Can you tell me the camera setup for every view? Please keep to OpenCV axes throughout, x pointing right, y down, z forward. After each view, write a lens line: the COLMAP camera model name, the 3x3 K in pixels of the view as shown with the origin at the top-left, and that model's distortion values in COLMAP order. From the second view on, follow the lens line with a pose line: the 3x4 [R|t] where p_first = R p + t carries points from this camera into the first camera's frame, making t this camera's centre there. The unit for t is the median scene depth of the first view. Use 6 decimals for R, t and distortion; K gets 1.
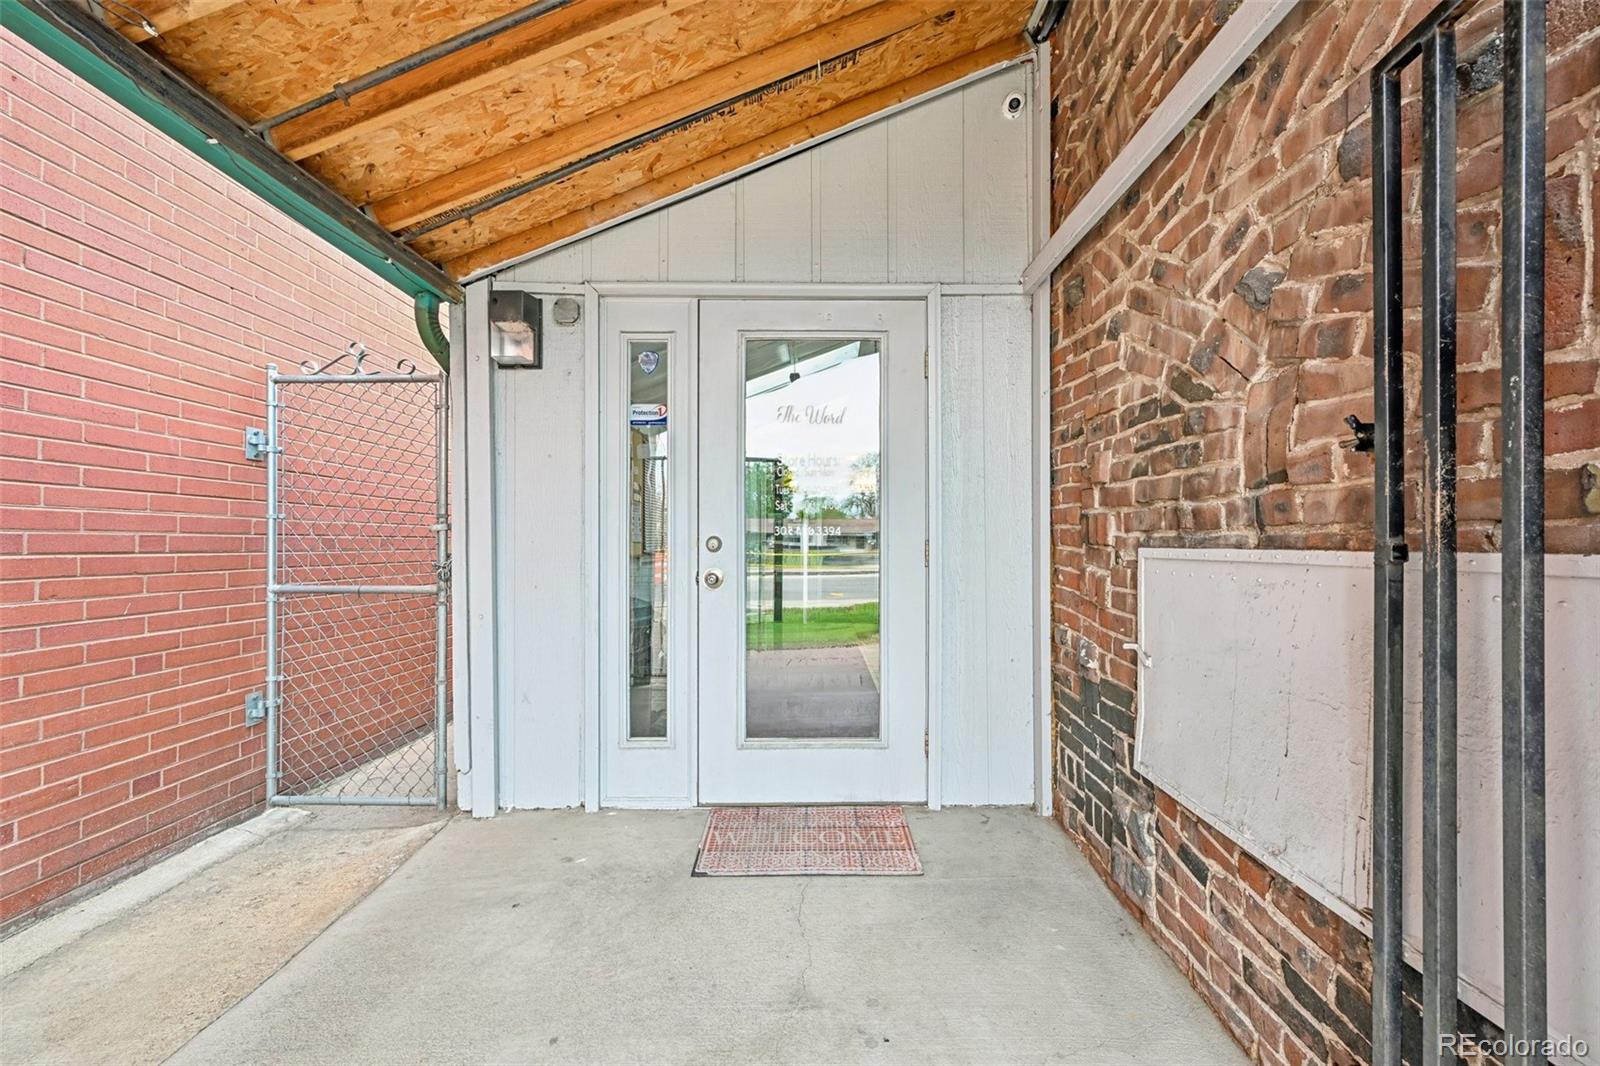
lens RADIAL K [[642.2, 0, 800.1], [0, 642.2, 539.7], [0, 0, 1]] dist [-0.000212, -0.000054]
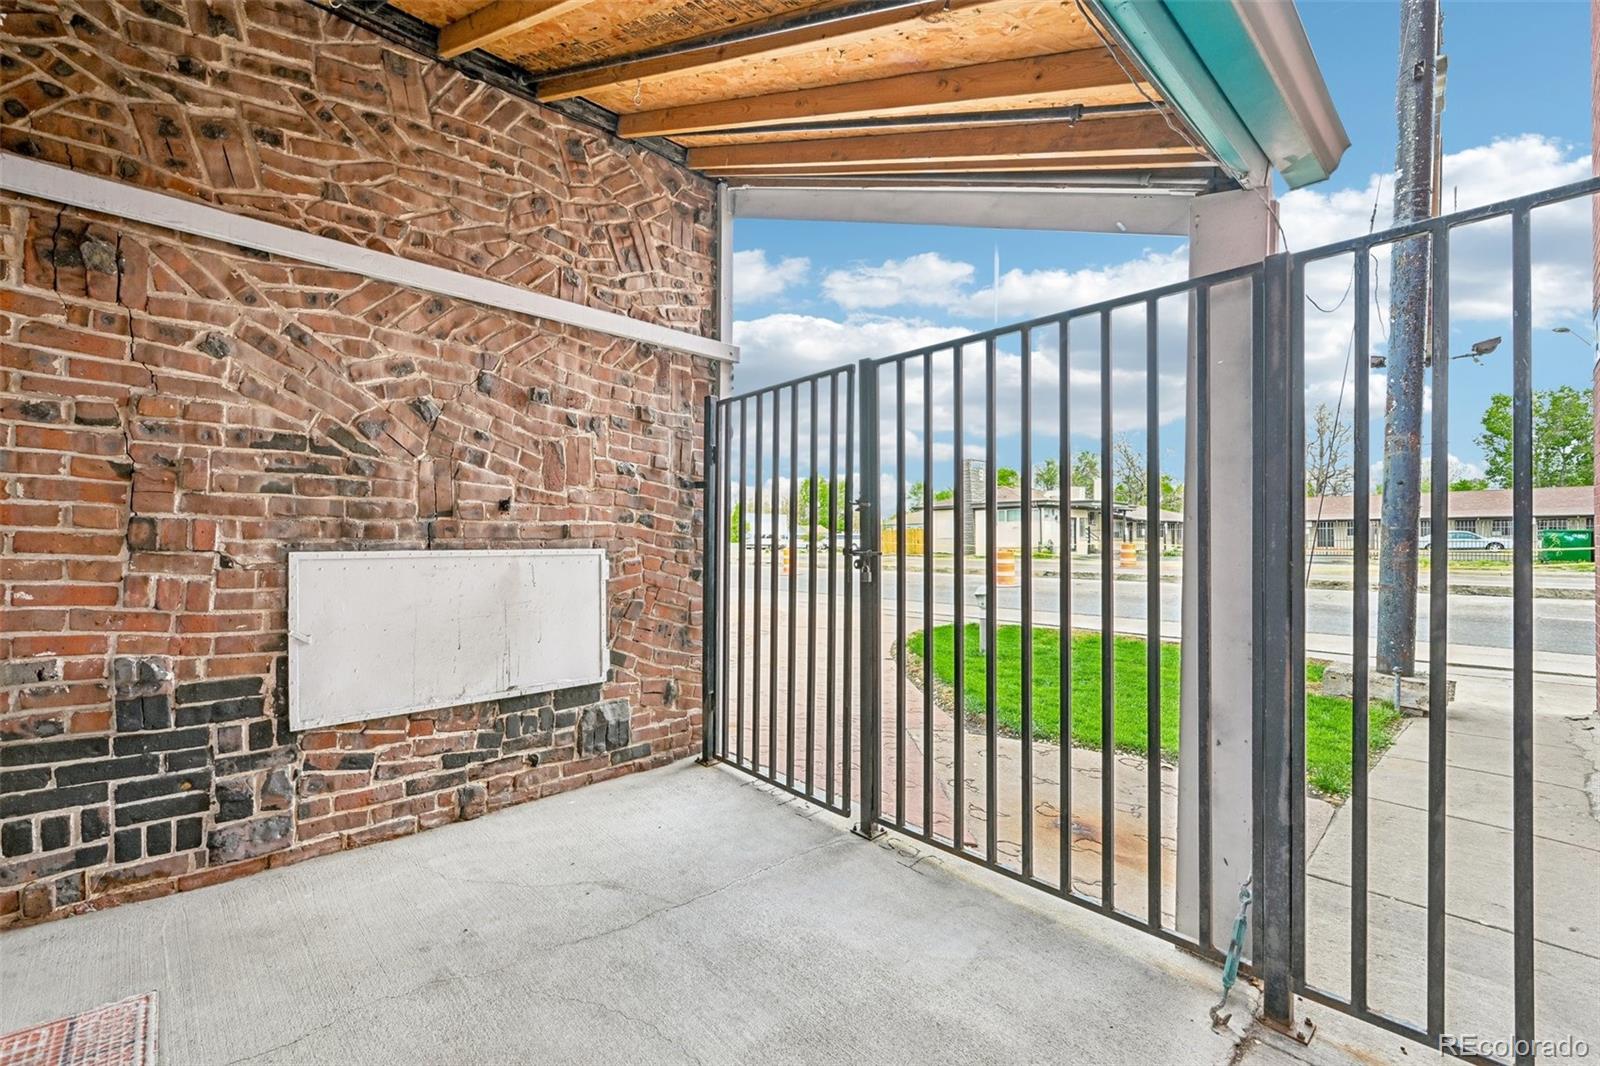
lens RADIAL K [[642.2, 0, 800.0], [0, 642.2, 539.6], [0, 0, 1]] dist [-0.000212, -0.000054]
pose [[-0.716193, 0.000950, 0.697901, -1.215439], [-0.001631, 0.999994, -0.003035, -0.010816], [-0.697900, -0.003312, -0.716188, 1.406446]]
